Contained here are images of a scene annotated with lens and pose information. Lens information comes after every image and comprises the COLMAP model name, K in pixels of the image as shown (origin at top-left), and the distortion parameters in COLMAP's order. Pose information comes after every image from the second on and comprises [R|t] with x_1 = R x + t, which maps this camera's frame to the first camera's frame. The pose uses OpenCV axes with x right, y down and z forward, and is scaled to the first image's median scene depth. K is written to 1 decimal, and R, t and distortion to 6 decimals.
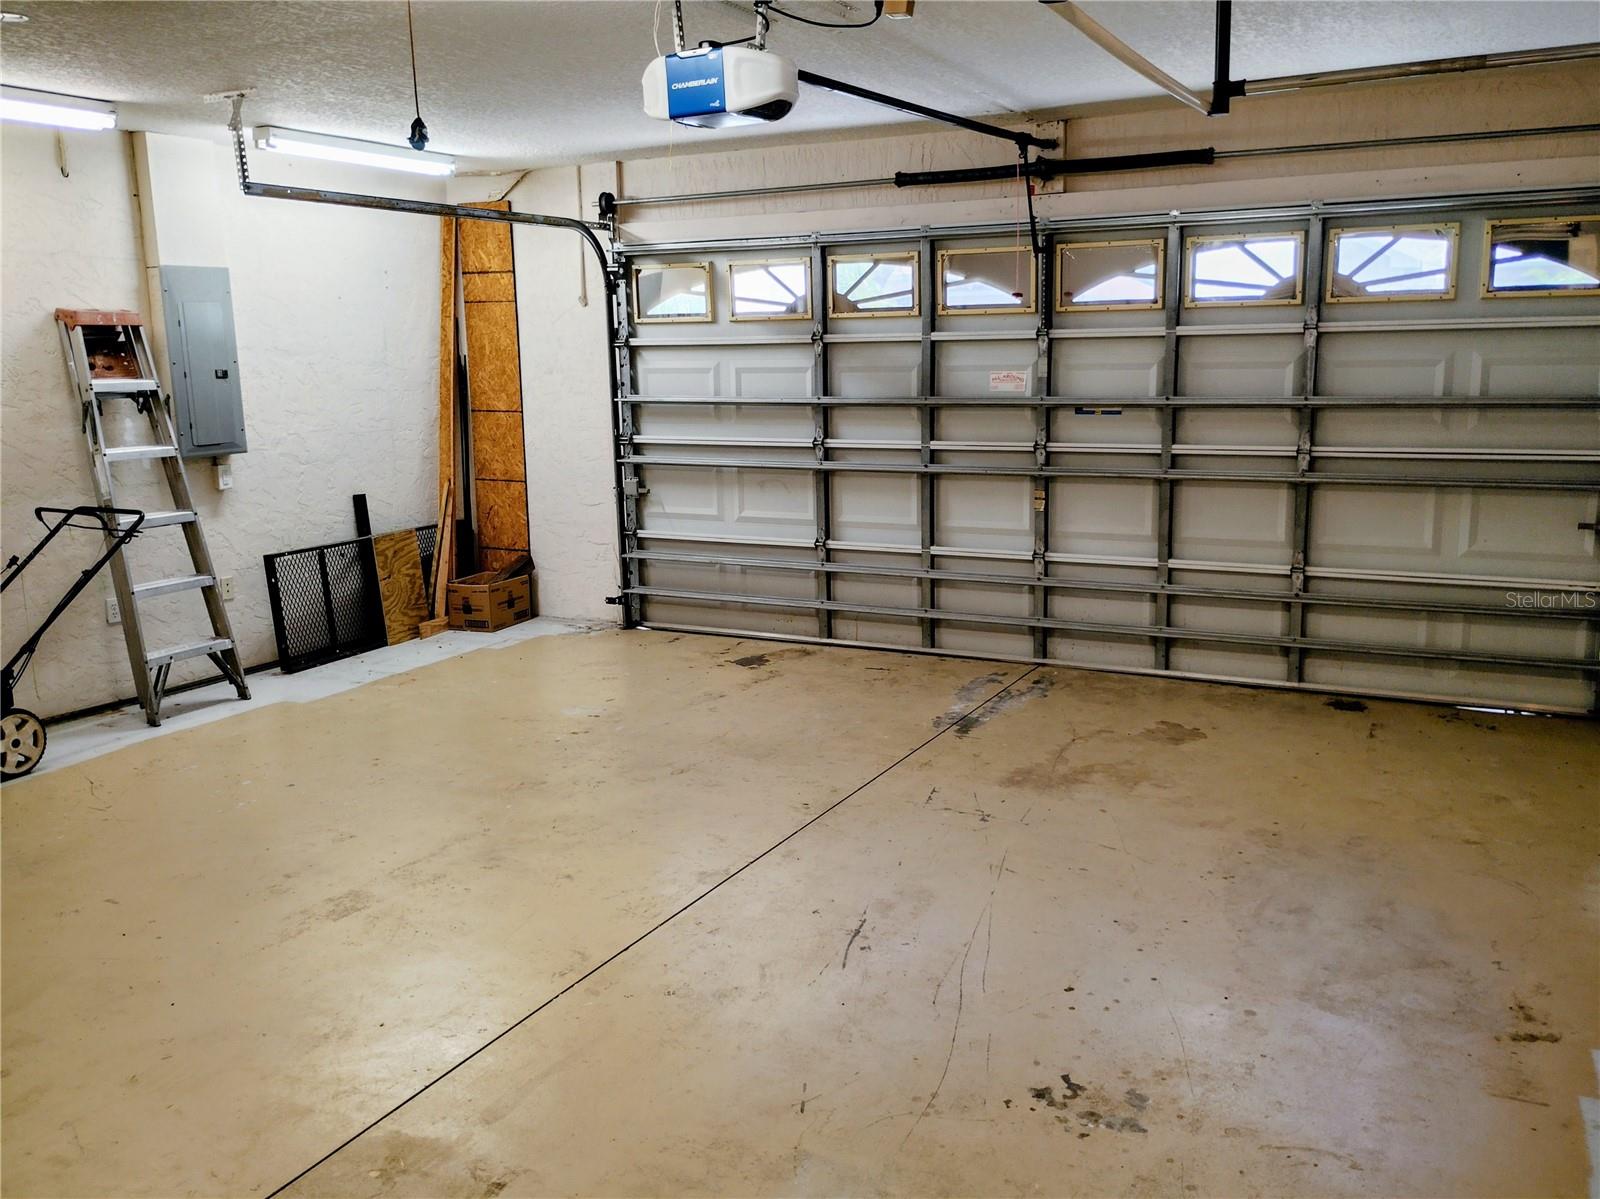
lens RADIAL K [[1340.4, 0, 800.0], [0, 1340.4, 599.5], [0, 0, 1]] dist [0.016583, -0.001914]
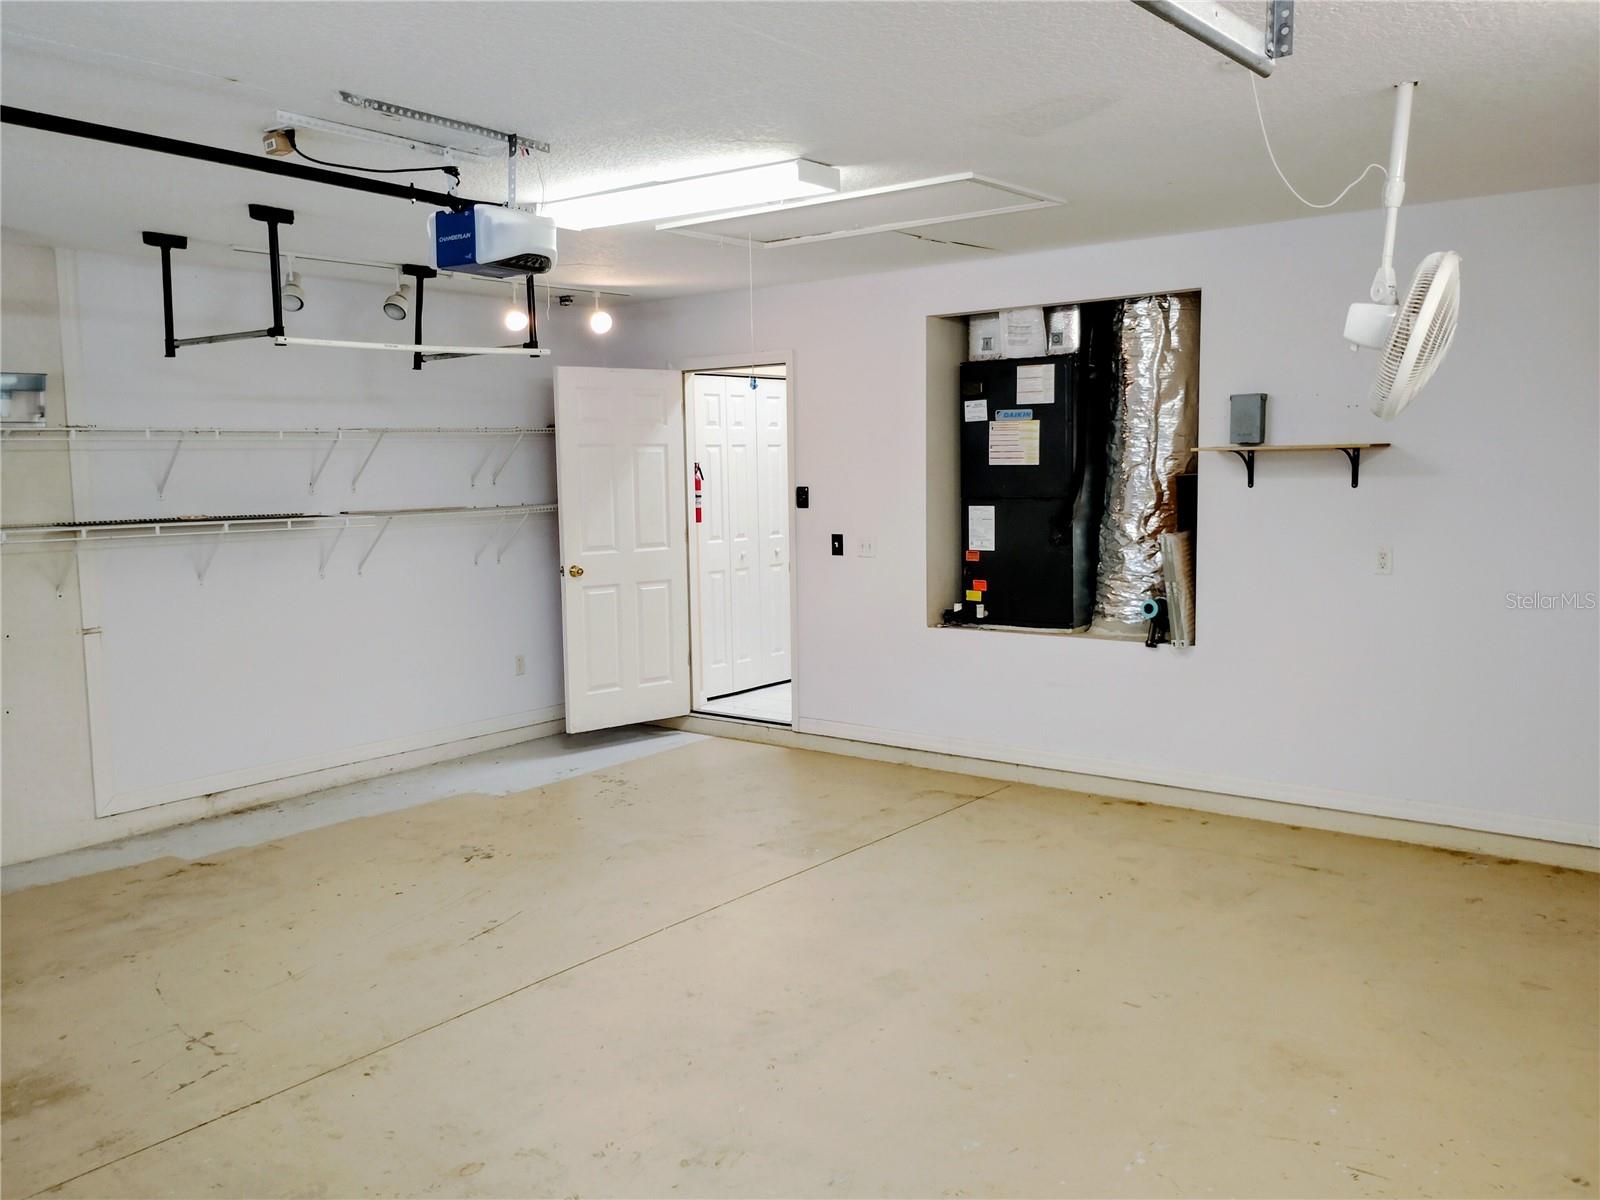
lens RADIAL K [[1340.4, 0, 800.0], [0, 1340.4, 600.0], [0, 0, 1]] dist [0.016583, -0.001914]
pose [[-0.980333, 0.016299, 0.196675, -0.533251], [0.073801, 0.954554, 0.288757, -0.421587], [-0.183031, 0.297593, -0.936983, 2.150312]]
